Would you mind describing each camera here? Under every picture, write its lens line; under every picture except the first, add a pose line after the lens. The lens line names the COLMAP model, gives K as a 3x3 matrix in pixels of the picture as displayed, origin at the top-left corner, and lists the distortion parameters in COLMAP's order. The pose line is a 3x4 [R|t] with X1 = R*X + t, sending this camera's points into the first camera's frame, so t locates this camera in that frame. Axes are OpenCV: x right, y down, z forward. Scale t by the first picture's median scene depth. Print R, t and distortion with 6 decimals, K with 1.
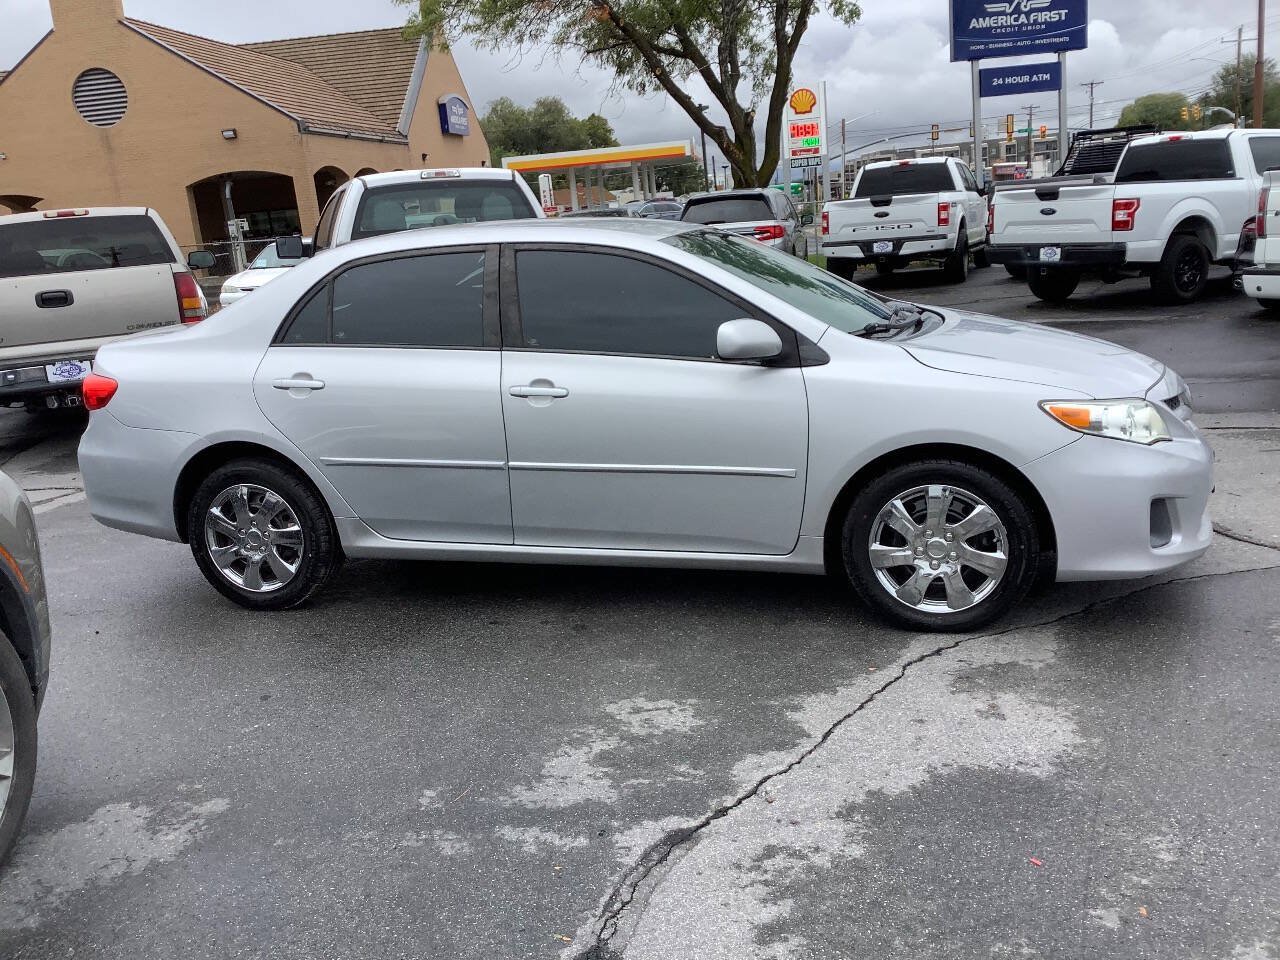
lens RADIAL K [[1143.0, 0, 639.2], [0, 1143.0, 459.6], [0, 0, 1]] dist [0.132883, -0.252491]
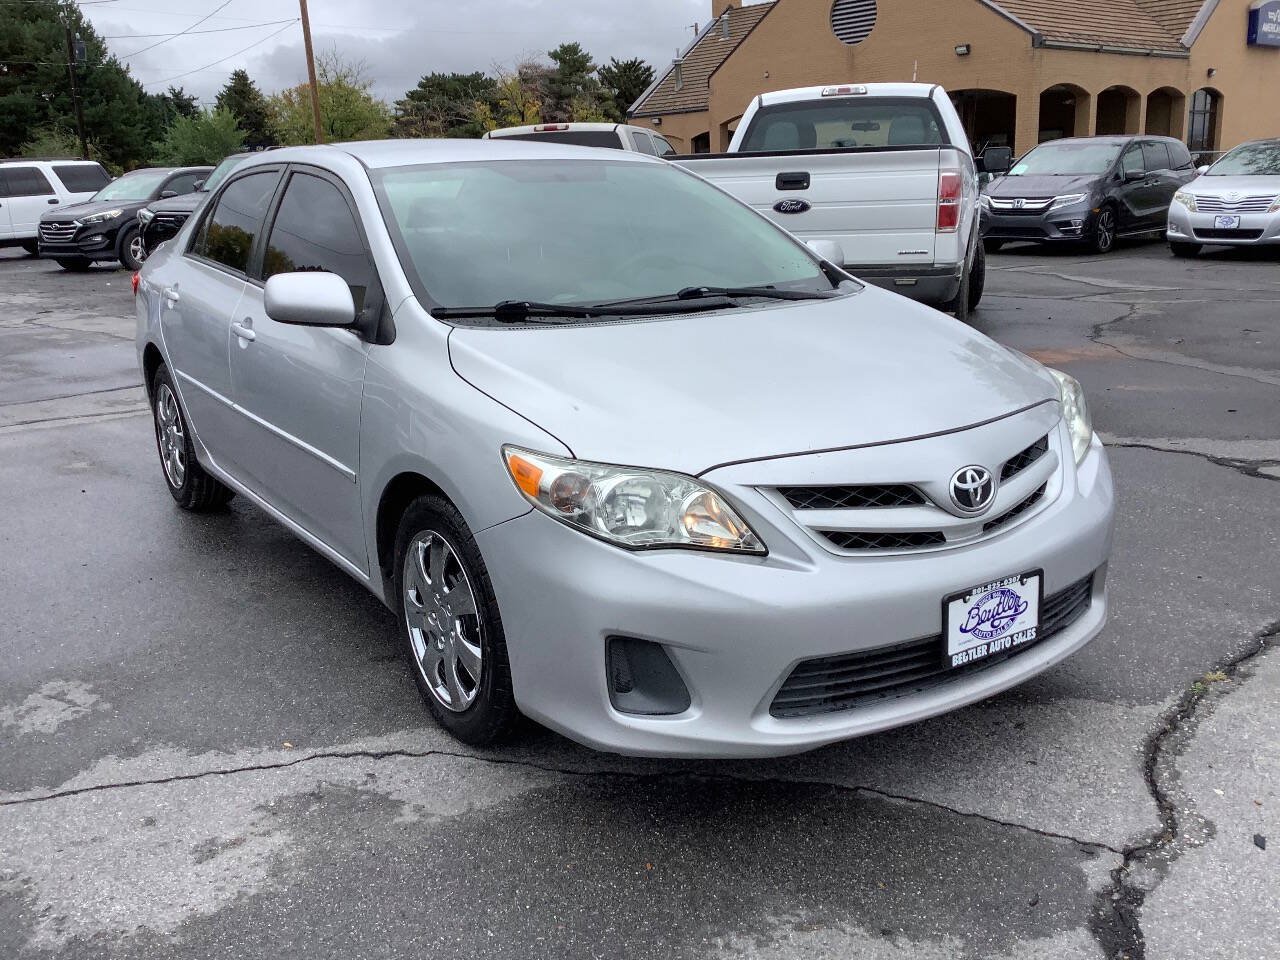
lens RADIAL K [[1146.0, 0, 652.1], [0, 1146.0, 472.1], [0, 0, 1]] dist [0.116010, -0.194782]
pose [[0.778550, 0.205944, -0.592829, 0.761215], [-0.161637, 0.978557, 0.127667, -0.125484], [0.606409, -0.003572, 0.795144, 0.499303]]
